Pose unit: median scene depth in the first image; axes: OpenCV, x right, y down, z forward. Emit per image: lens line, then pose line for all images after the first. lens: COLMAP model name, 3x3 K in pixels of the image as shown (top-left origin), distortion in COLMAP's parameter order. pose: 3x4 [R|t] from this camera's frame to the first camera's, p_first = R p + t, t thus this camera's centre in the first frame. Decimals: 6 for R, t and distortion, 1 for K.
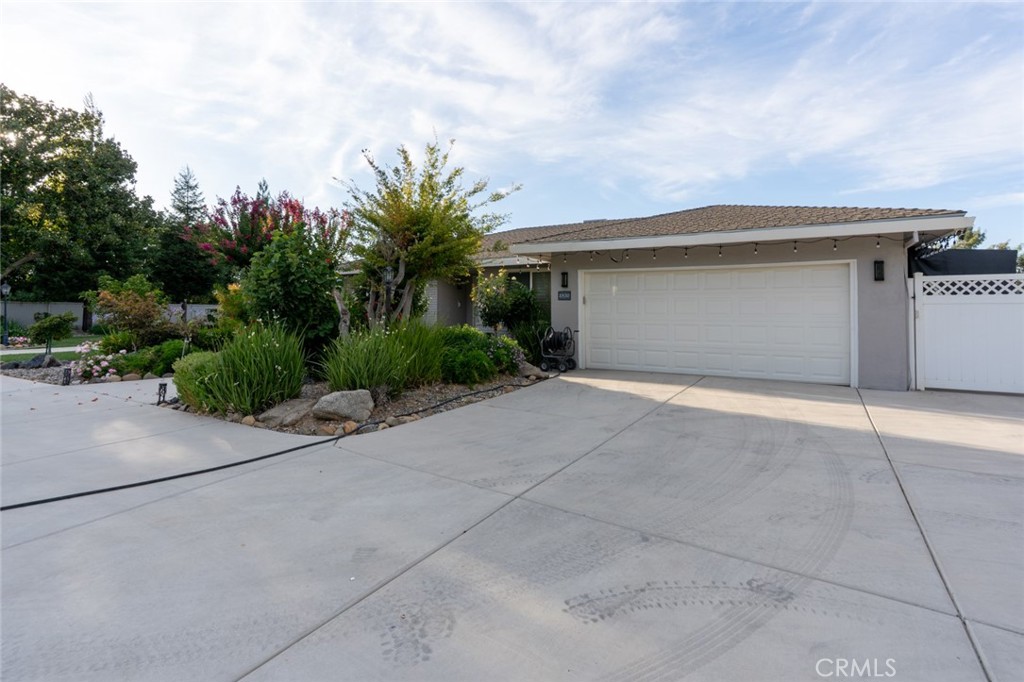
lens RADIAL K [[483.6, 0, 487.2], [0, 483.6, 309.1], [0, 0, 1]] dist [-0.032031, -0.000118]
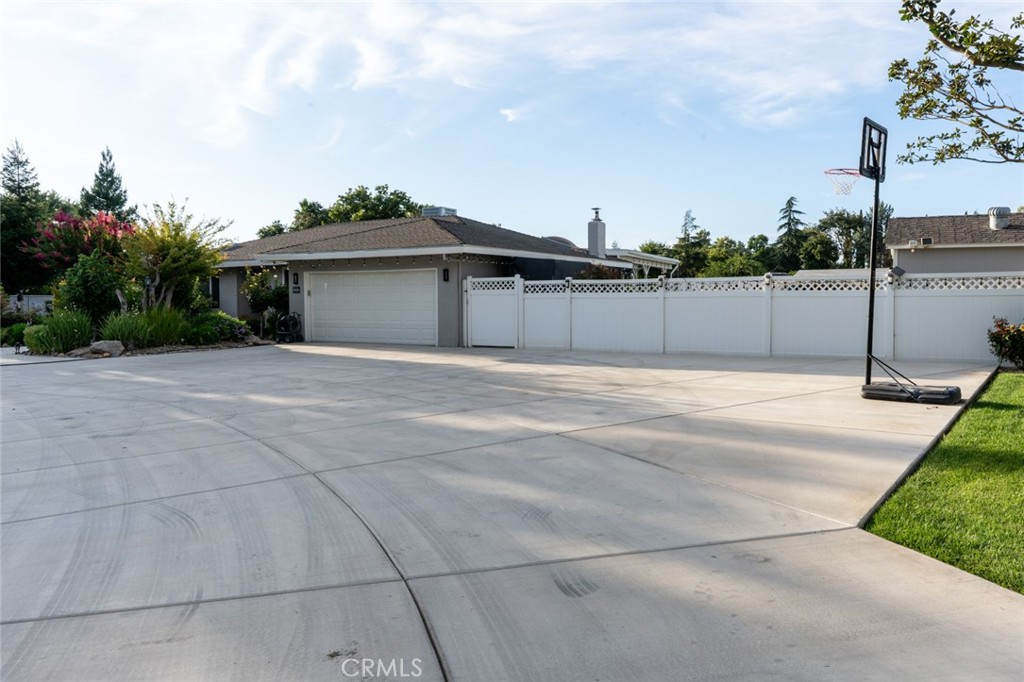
lens RADIAL K [[741.2, 0, 513.3], [0, 741.2, 343.5], [0, 0, 1]] dist [-0.030553, 0.003624]
pose [[0.999468, -0.010196, 0.030968, 0.727683], [0.008154, 0.997828, 0.065371, -0.007429], [-0.031568, -0.065084, 0.997380, -1.192931]]
